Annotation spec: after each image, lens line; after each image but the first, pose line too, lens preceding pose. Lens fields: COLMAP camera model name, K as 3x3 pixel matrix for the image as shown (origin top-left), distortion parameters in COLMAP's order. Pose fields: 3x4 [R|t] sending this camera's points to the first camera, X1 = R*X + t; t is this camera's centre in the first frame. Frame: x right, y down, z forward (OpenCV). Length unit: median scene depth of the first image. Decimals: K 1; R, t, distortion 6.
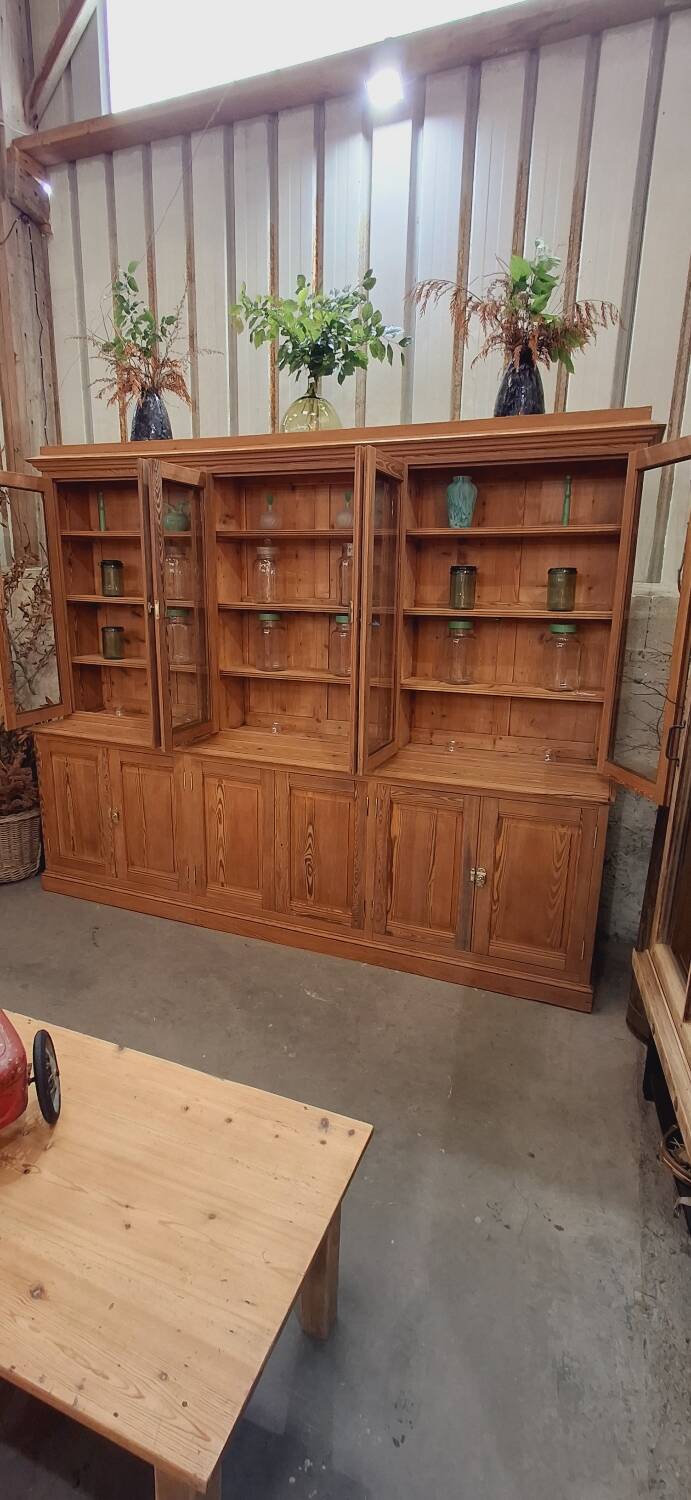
lens RADIAL K [[679.6, 0, 347.5], [0, 679.6, 743.3], [0, 0, 1]] dist [-0.005914, 0.007182]
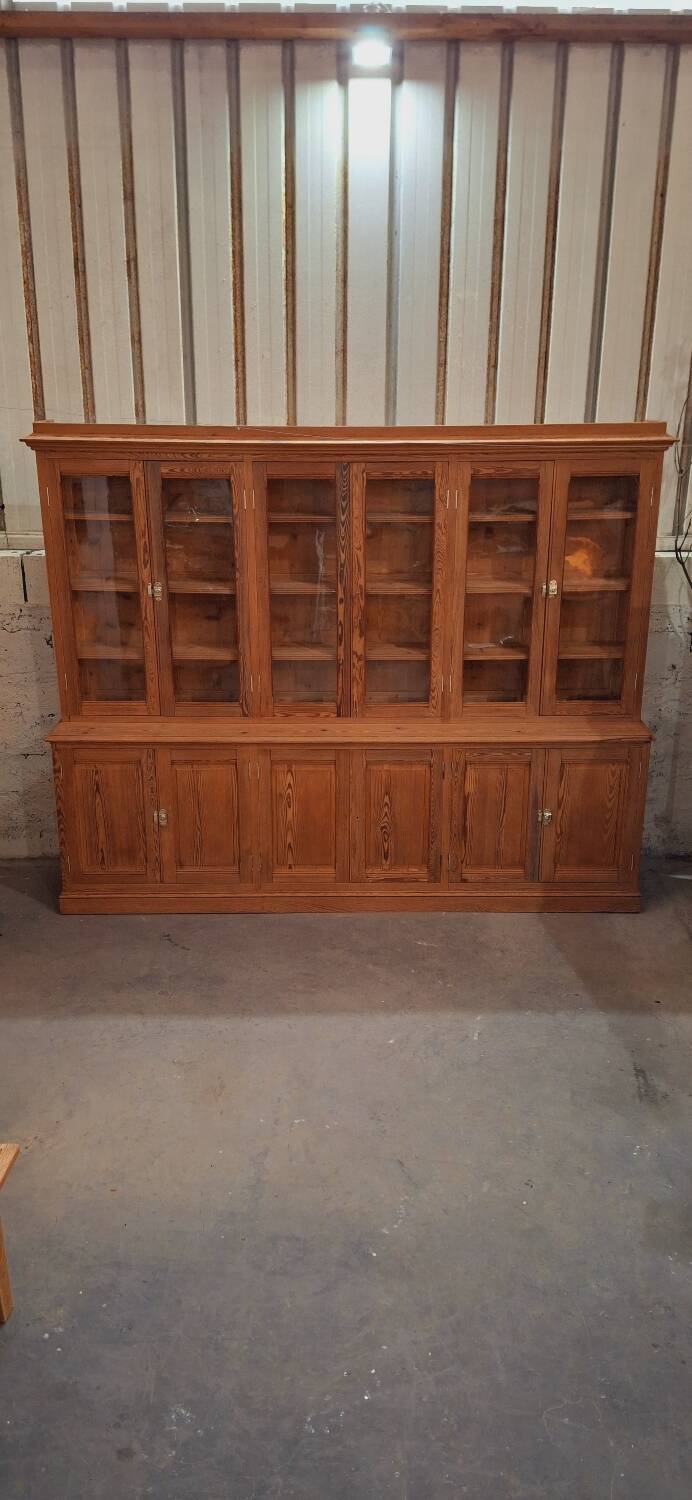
lens RADIAL K [[1083.6, 0, 347.6], [0, 1083.6, 741.0], [0, 0, 1]] dist [0.103867, -0.181062]
pose [[0.929914, -0.132876, 0.342934, -0.665324], [0.102549, 0.989151, 0.105189, -0.145644], [-0.353190, -0.062649, 0.933452, -0.549764]]
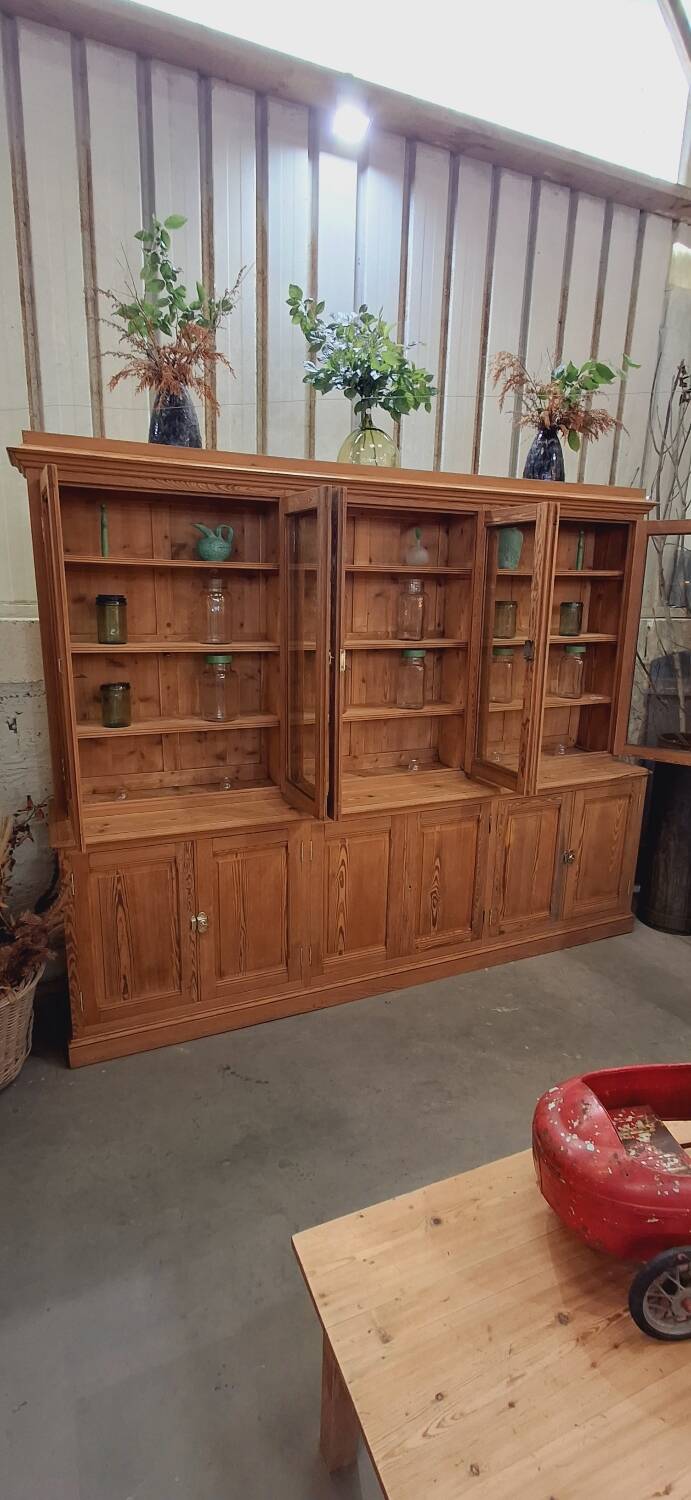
lens RADIAL K [[679.6, 0, 342.9], [0, 679.6, 743.3], [0, 0, 1]] dist [-0.005914, 0.007182]
pose [[0.713655, -0.165284, 0.680718, -0.792242], [0.162089, 0.984355, 0.069078, -0.136662], [-0.681486, 0.061038, 0.729281, 0.336059]]
